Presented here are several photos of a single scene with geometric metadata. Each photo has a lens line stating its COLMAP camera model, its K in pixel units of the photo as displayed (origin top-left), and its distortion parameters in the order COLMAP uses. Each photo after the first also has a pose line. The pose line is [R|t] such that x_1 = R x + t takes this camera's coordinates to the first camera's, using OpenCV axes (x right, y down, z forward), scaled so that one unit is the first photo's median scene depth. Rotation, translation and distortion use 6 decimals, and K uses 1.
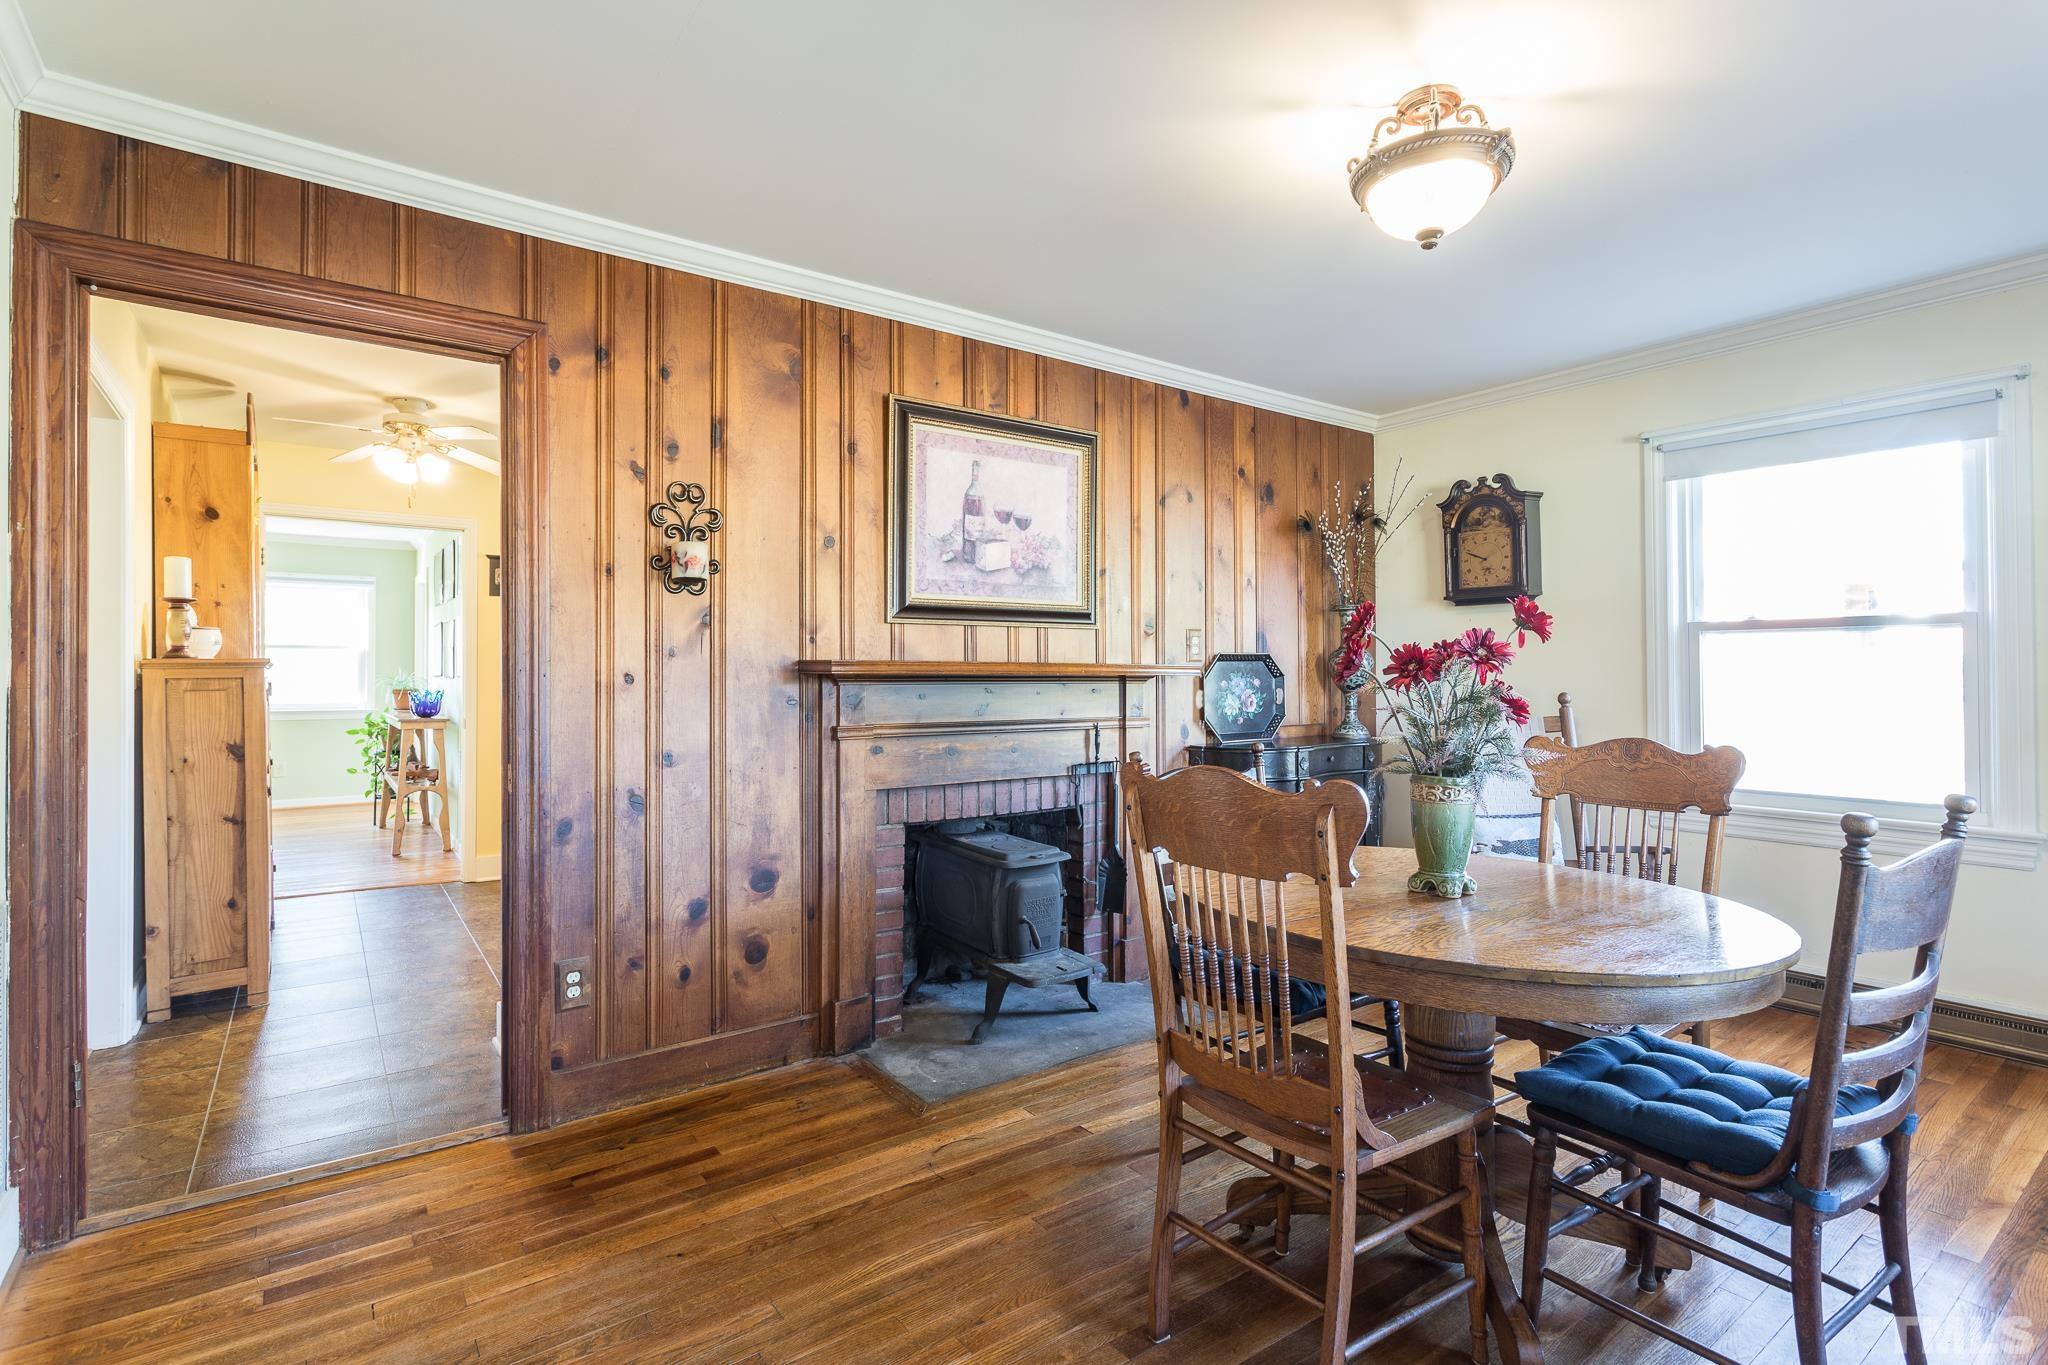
lens RADIAL K [[983.4, 0, 1011.9], [0, 983.4, 682.4], [0, 0, 1]] dist [0.001768, 0.002562]
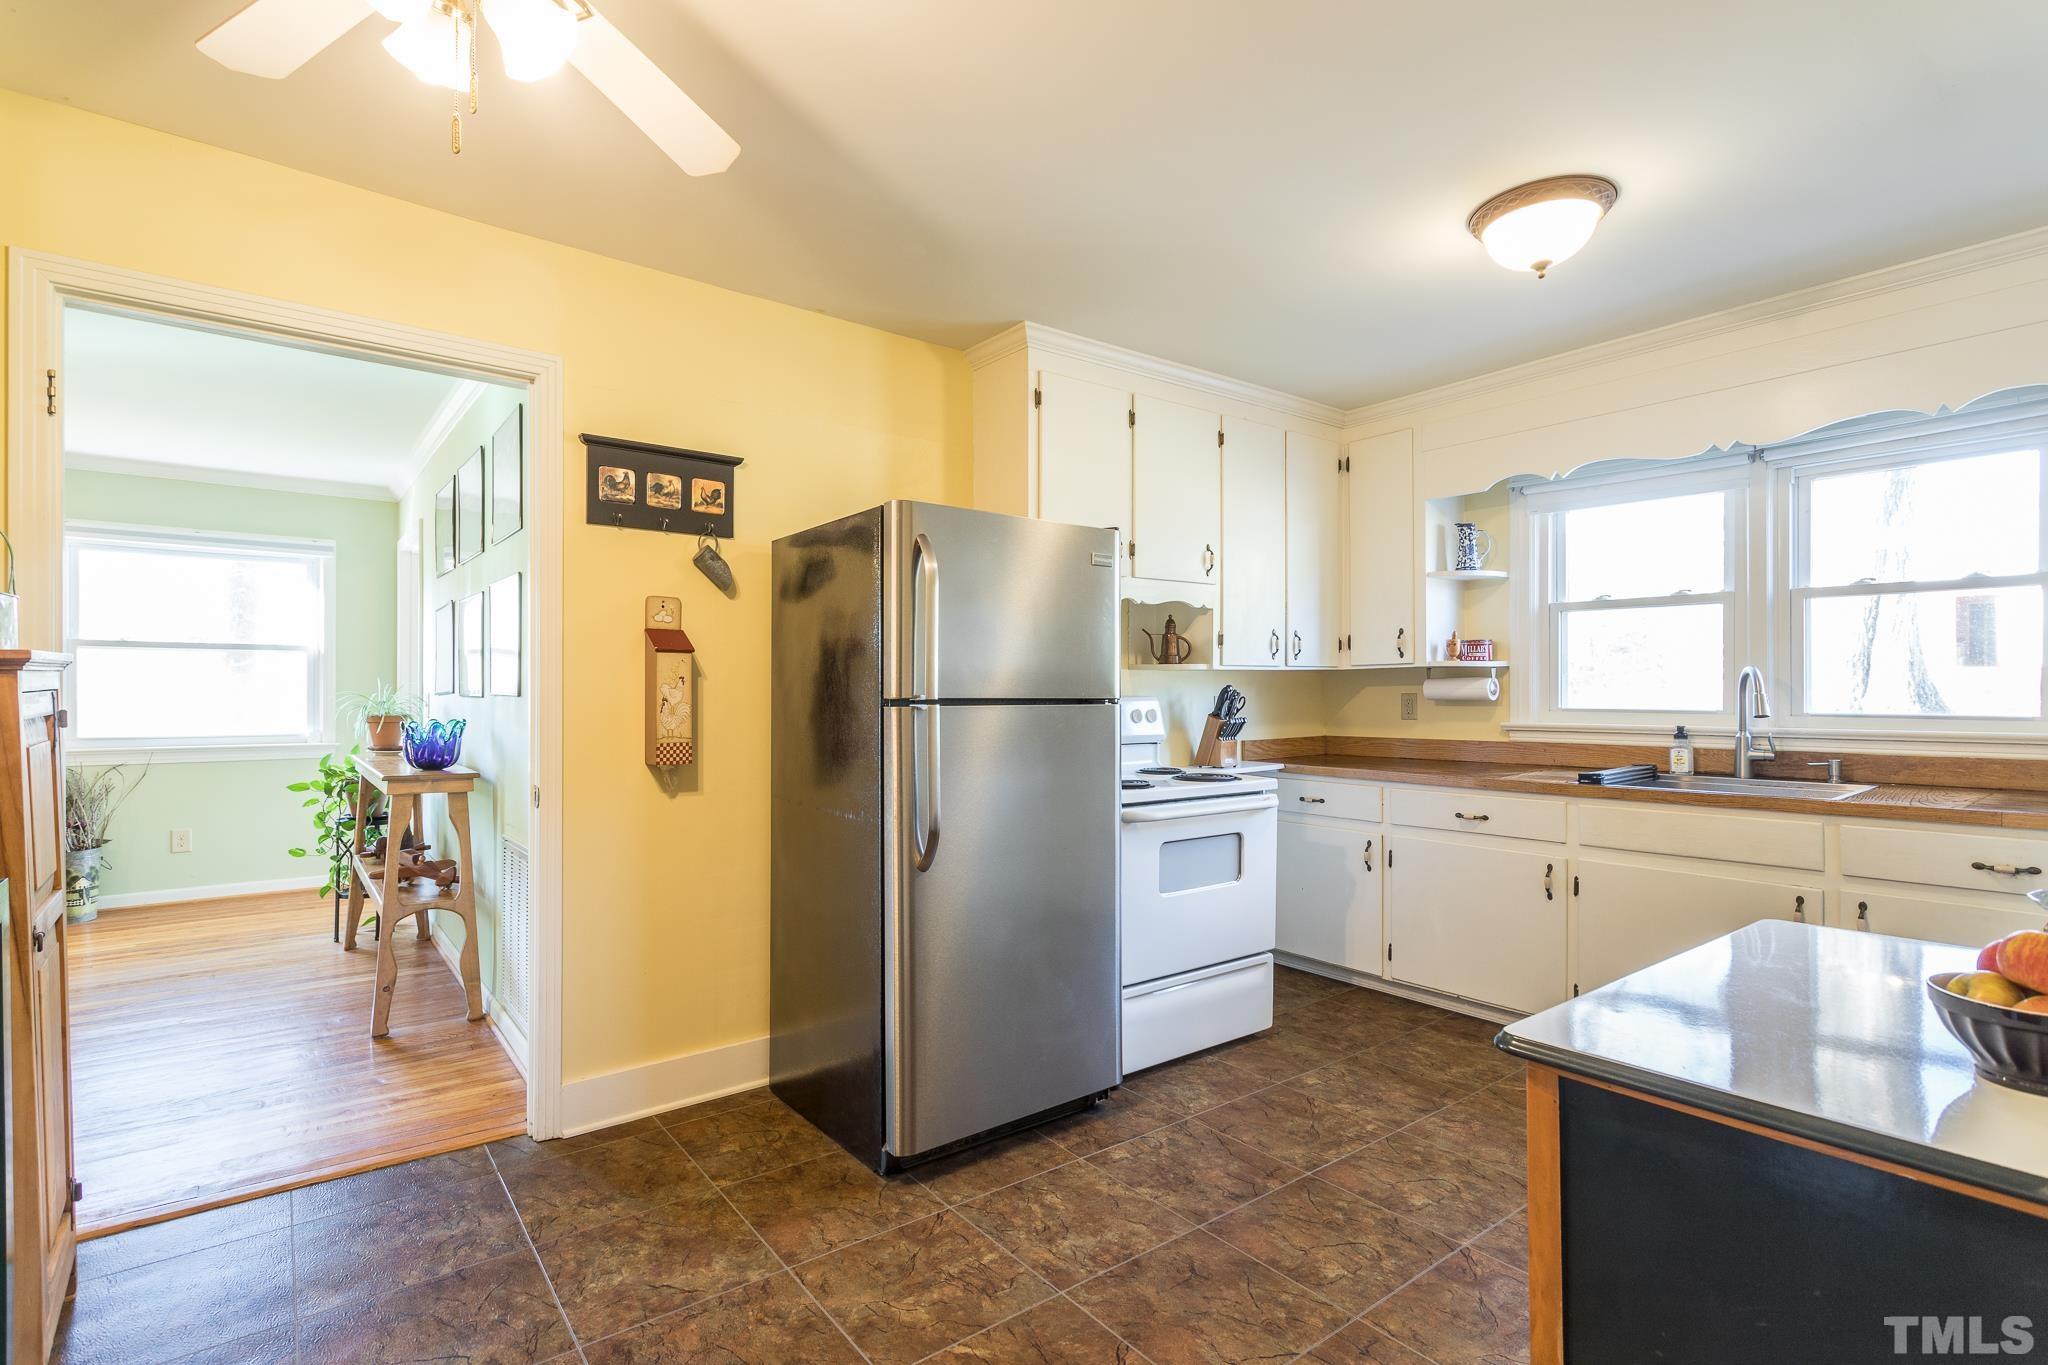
lens RADIAL K [[983.4, 0, 1024.0], [0, 983.4, 691.3], [0, 0, 1]] dist [0.001768, 0.002562]
pose [[0.999372, -0.007311, 0.034684, -0.248873], [0.007321, 0.999973, -0.000184, -0.004509], [-0.034681, 0.000438, 0.999398, 0.386034]]
